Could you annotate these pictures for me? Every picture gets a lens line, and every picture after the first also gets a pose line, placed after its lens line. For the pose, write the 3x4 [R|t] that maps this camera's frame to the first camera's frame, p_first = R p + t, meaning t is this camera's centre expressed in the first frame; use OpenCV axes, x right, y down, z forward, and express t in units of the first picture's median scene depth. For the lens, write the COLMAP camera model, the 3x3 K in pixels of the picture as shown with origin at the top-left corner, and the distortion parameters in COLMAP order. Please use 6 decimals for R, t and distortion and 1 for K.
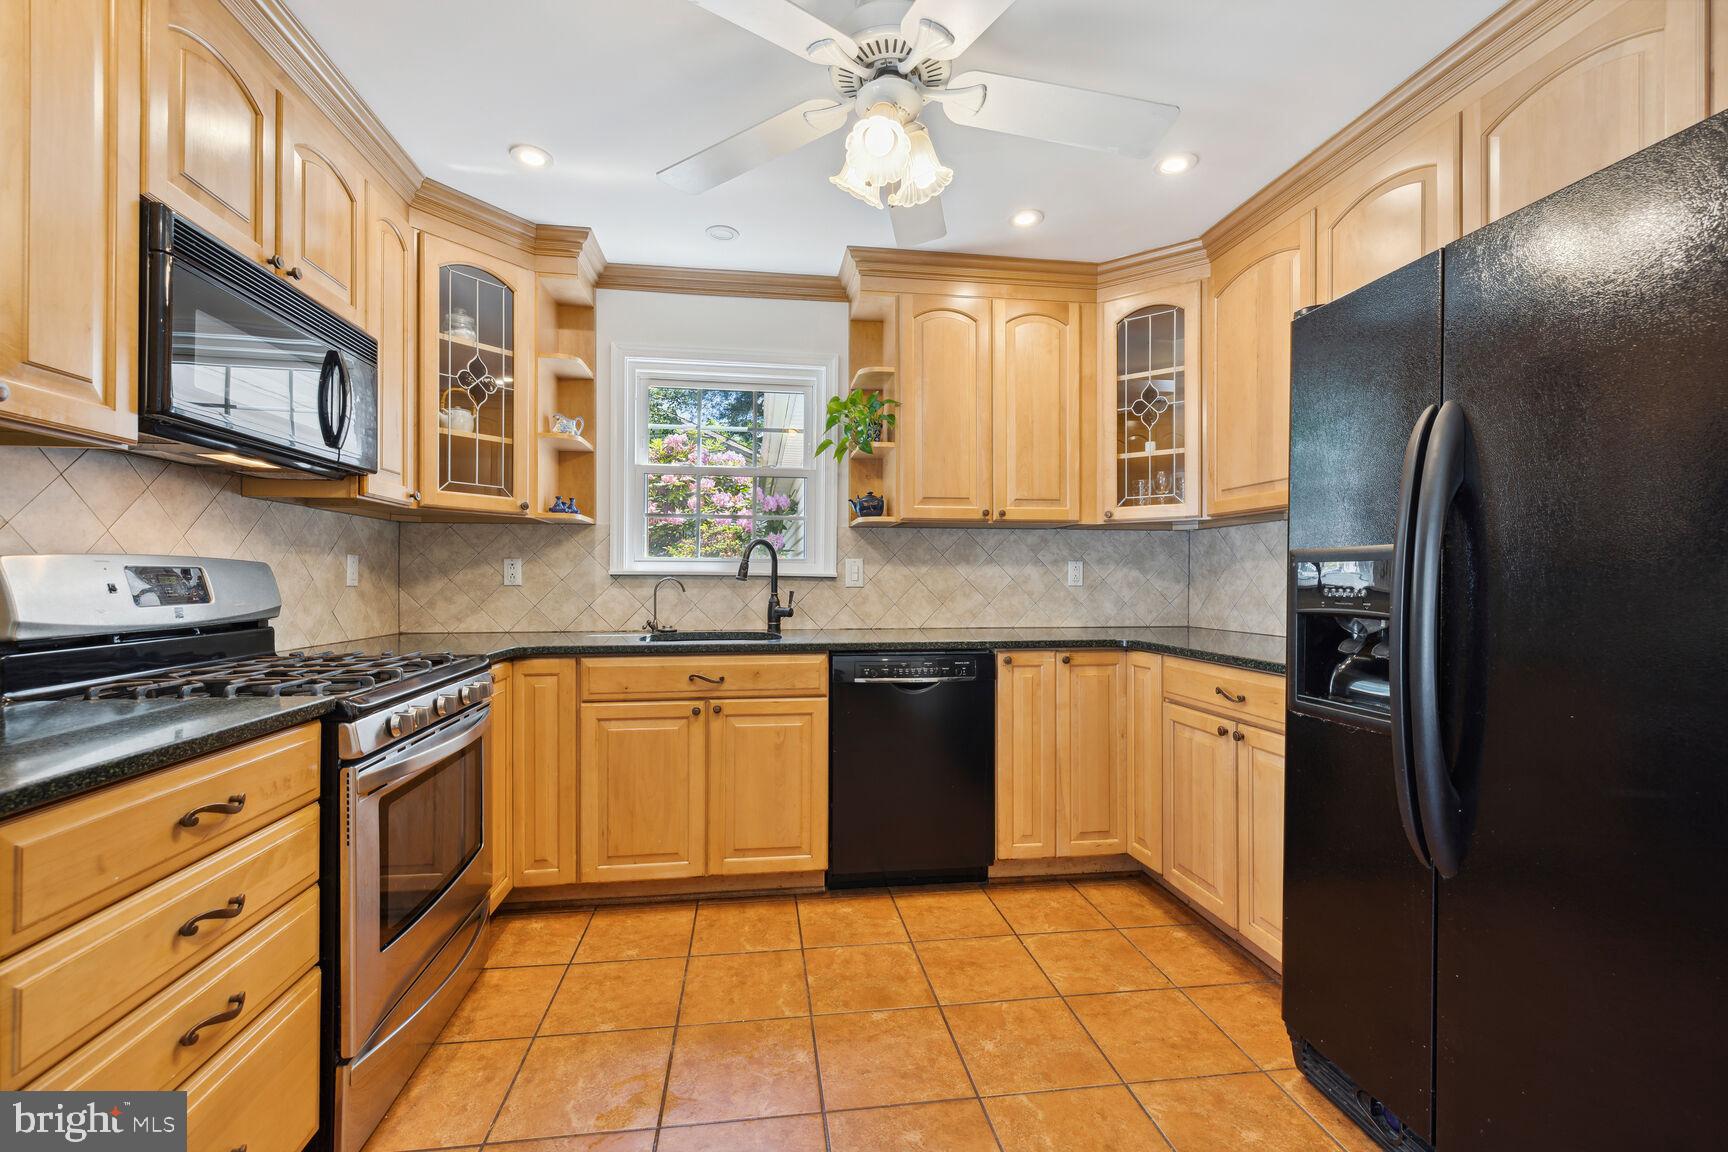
lens RADIAL K [[730.1, 0, 856.9], [0, 730.1, 578.1], [0, 0, 1]] dist [0.002103, -0.000421]
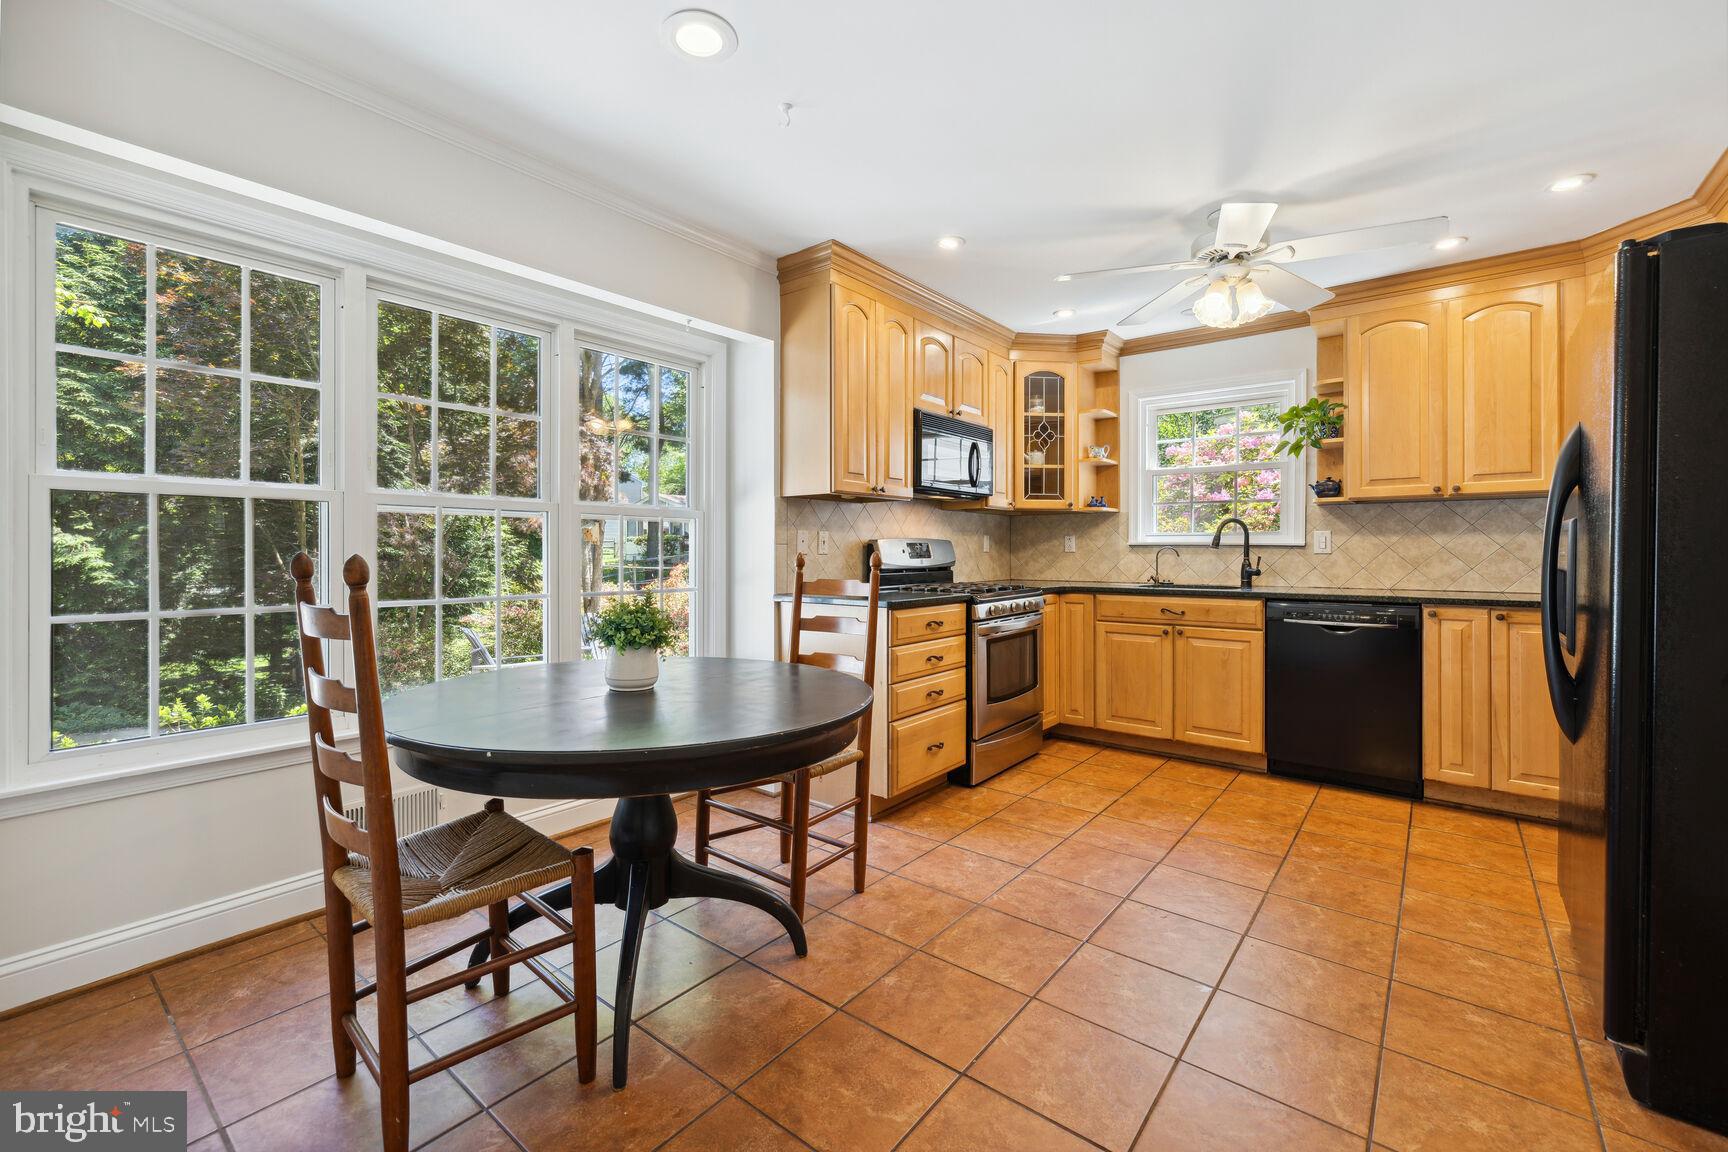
lens RADIAL K [[730.1, 0, 858.8], [0, 730.1, 559.1], [0, 0, 1]] dist [0.002103, -0.000421]
pose [[0.689542, 0.006711, -0.724215, 0.431775], [0.002711, 0.999926, 0.011847, 0.005932], [0.724241, -0.010132, 0.689473, -0.519639]]
